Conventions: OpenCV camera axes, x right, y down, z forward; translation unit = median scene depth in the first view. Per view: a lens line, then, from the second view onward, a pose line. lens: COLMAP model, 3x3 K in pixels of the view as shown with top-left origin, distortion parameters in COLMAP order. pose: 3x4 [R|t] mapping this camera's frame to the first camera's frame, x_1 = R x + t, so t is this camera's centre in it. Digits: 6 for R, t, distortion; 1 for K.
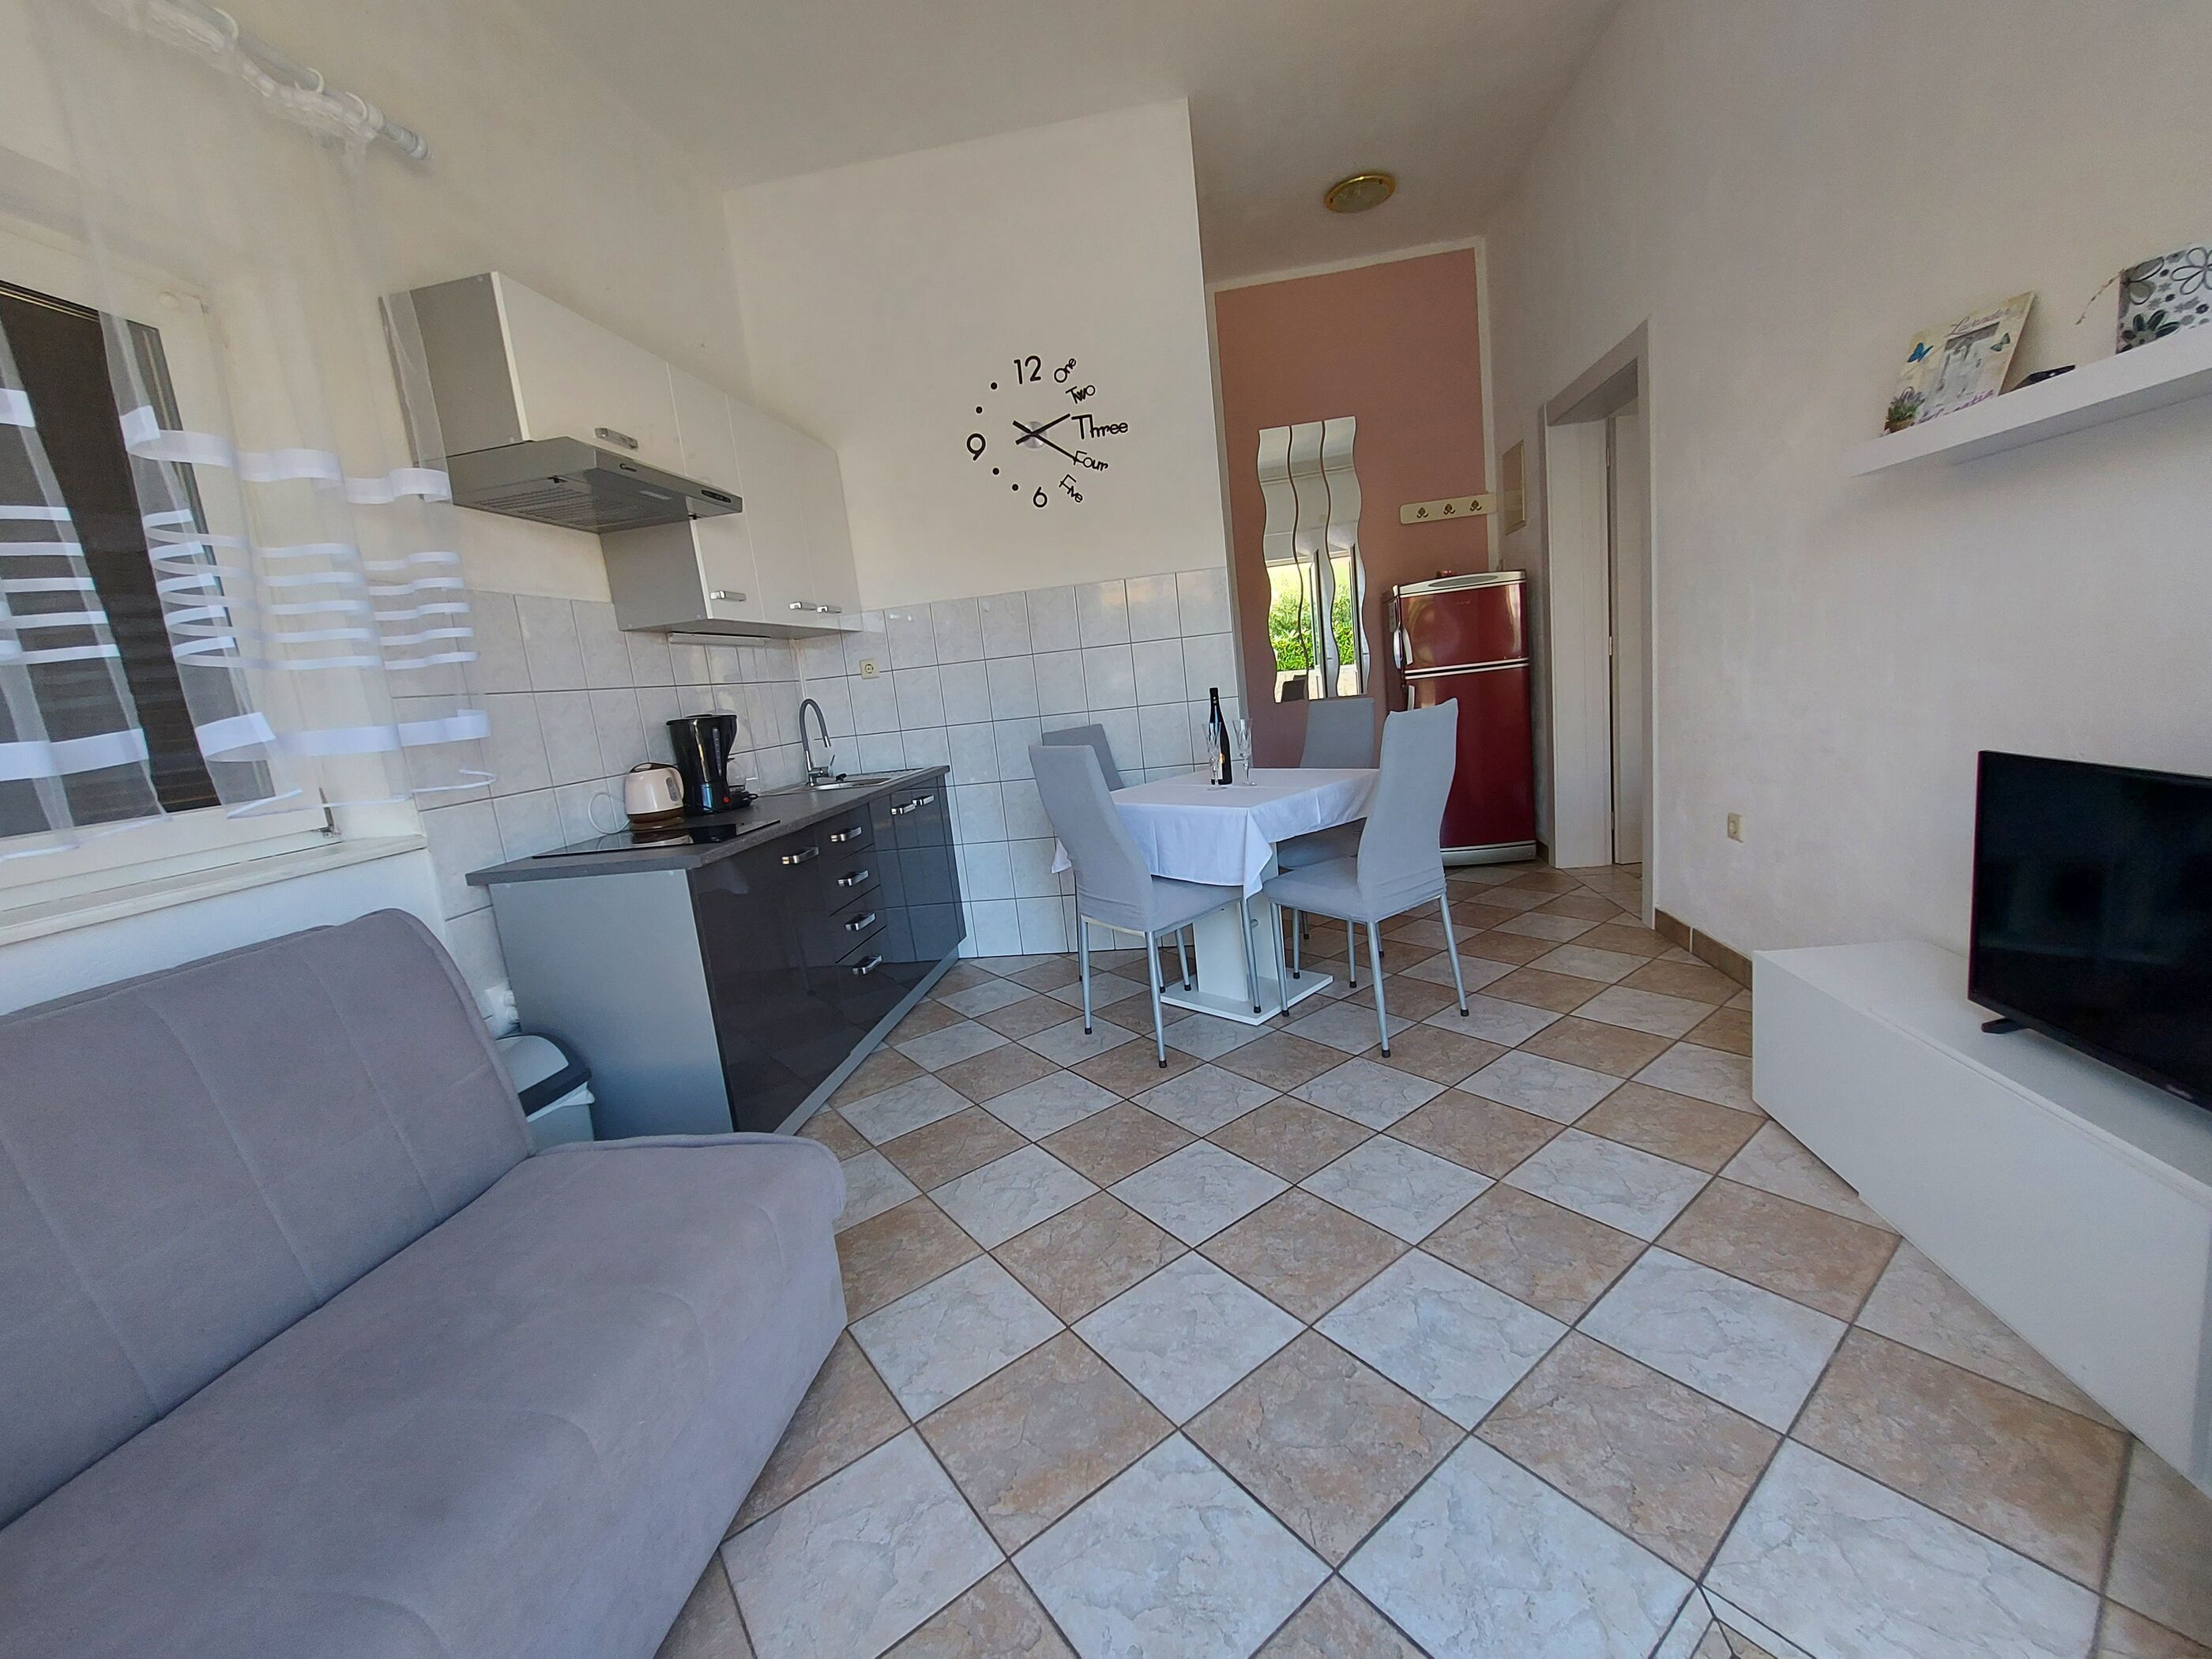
lens RADIAL K [[871.2, 0, 1113.7], [0, 871.2, 818.3], [0, 0, 1]] dist [-0.000398, -0.005189]
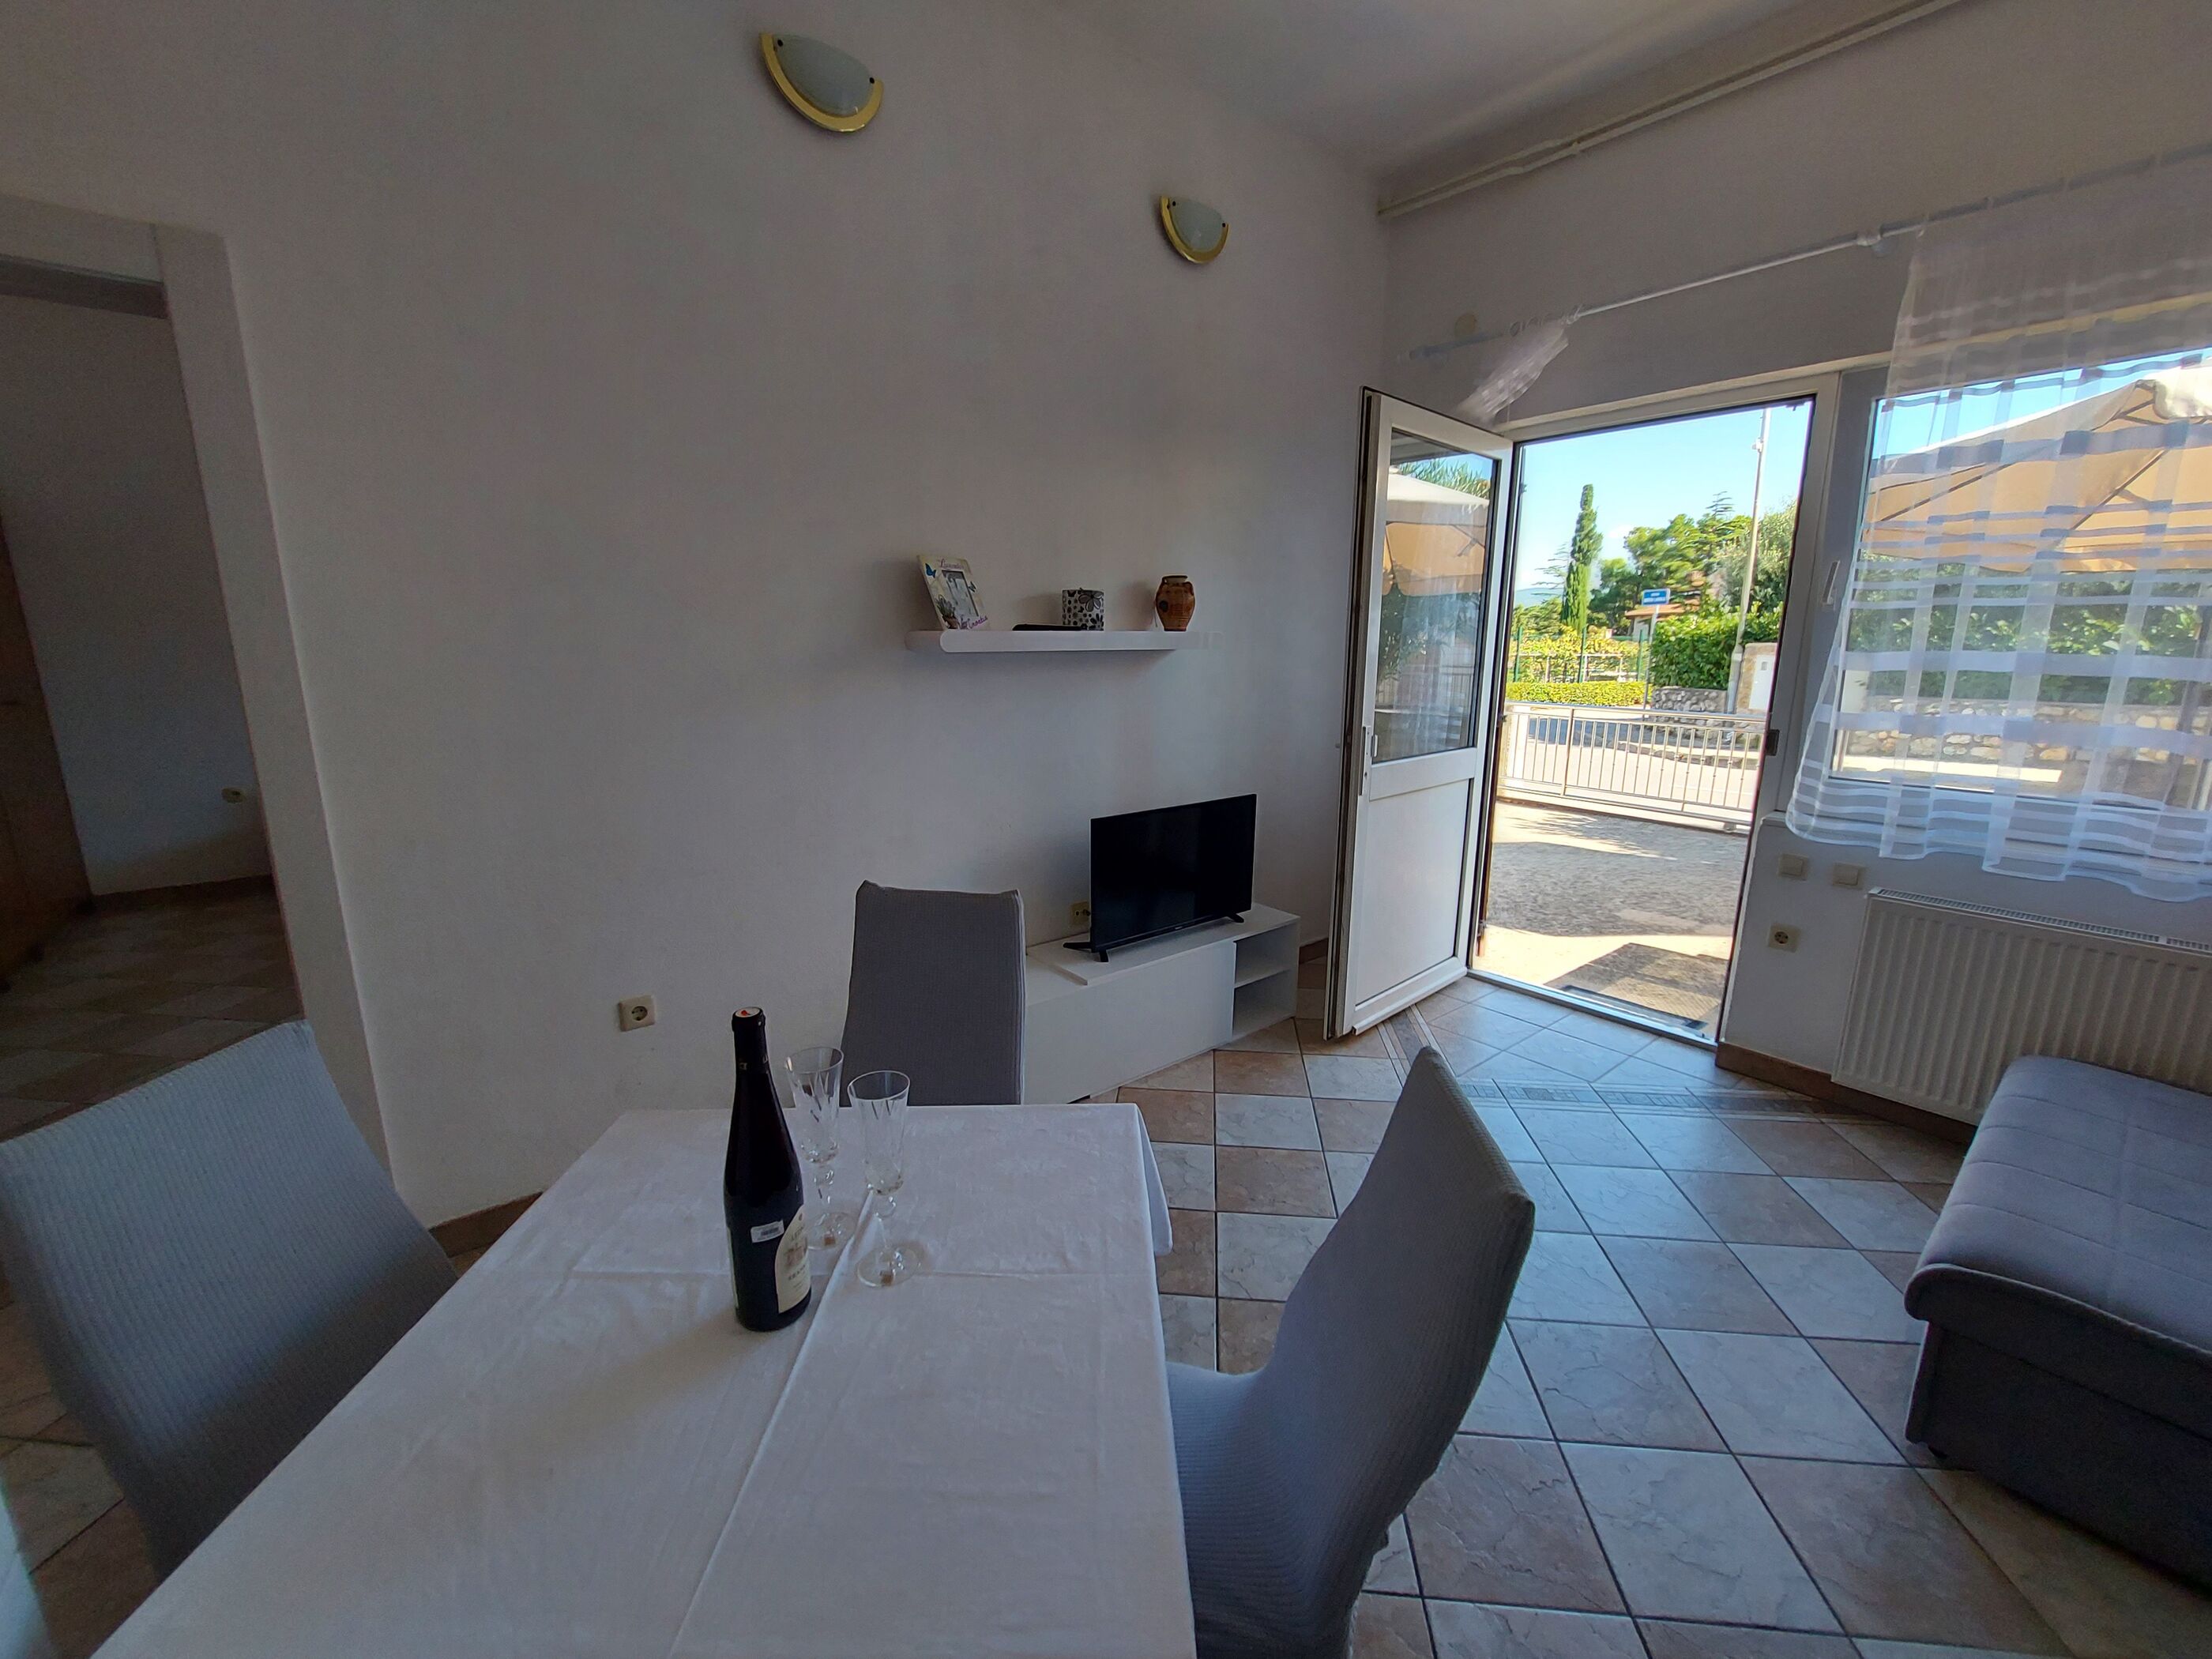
lens RADIAL K [[908.0, 0, 1099.3], [0, 908.0, 835.9], [0, 0, 1]] dist [-0.000083, -0.000140]
pose [[-0.718319, -0.045340, 0.694235, -0.197831], [0.189359, 0.947460, 0.257805, -0.292777], [-0.669448, 0.316646, -0.671993, 1.240106]]
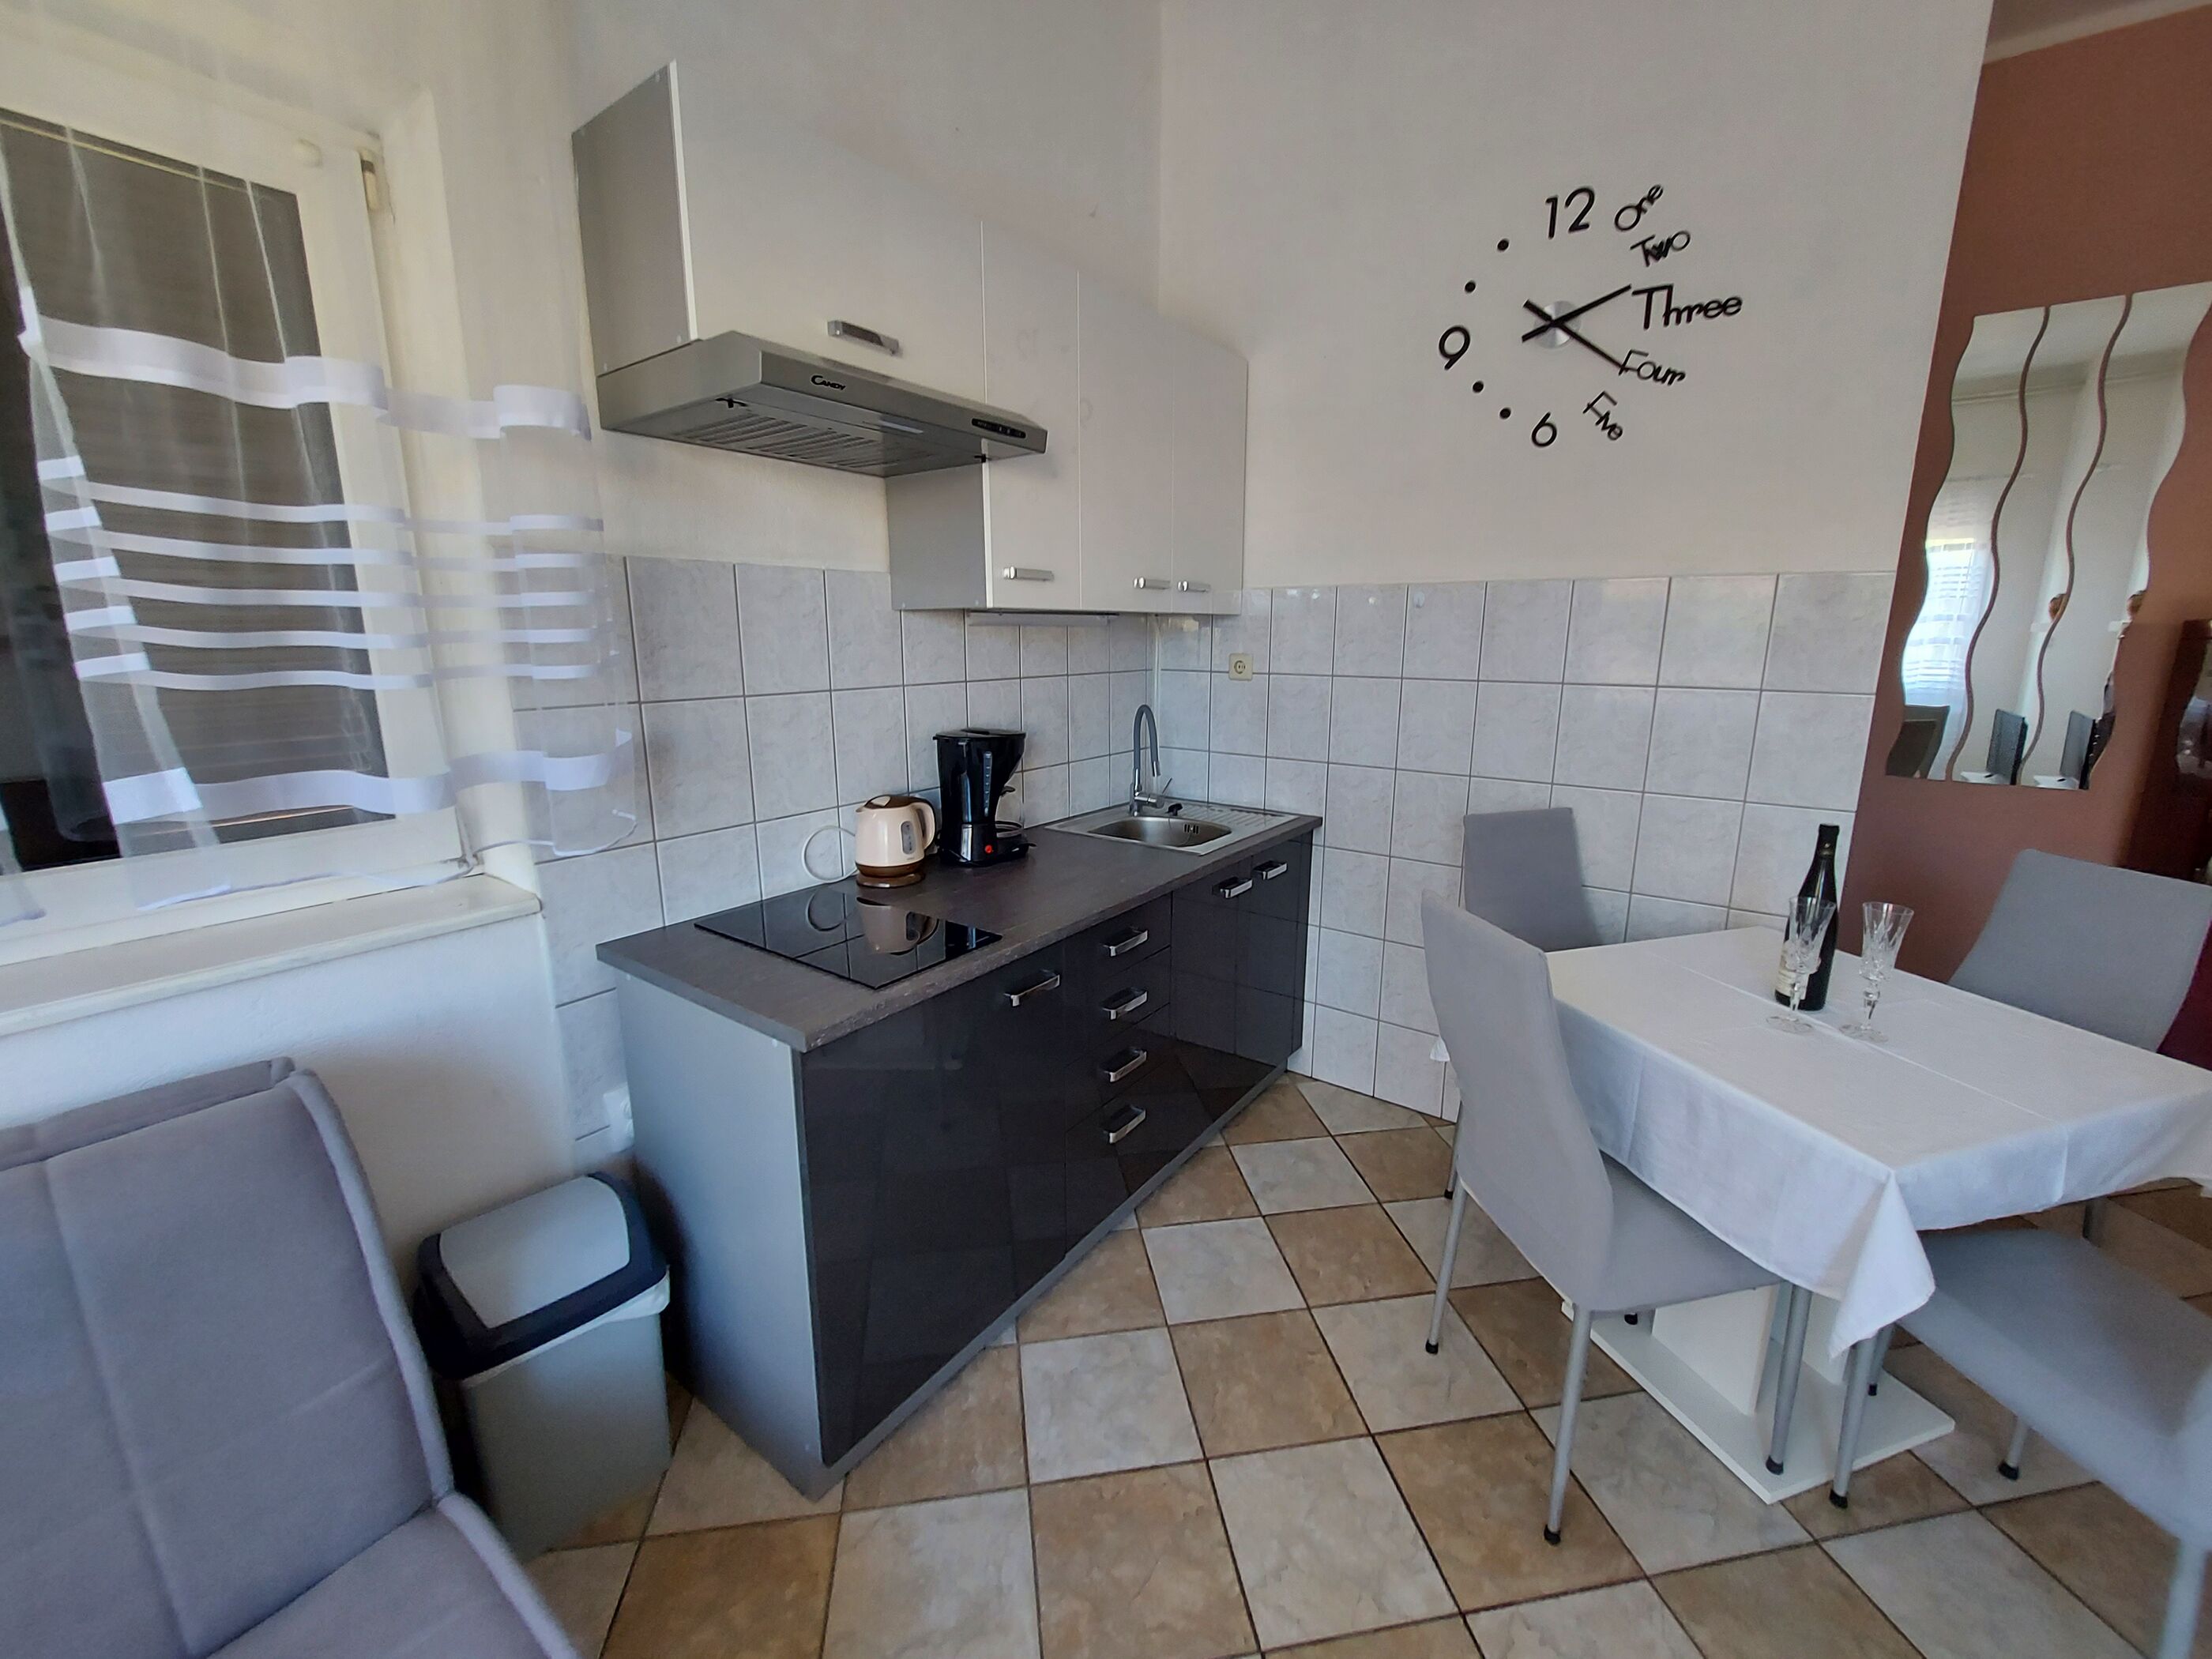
lens RADIAL K [[886.2, 0, 1120.1], [0, 886.2, 819.2], [0, 0, 1]] dist [-0.001320, -0.006262]
pose [[0.879471, 0.200318, -0.431744, -0.031265], [-0.169922, 0.979486, 0.108321, -0.154399], [0.444586, -0.021902, 0.895468, 0.399910]]
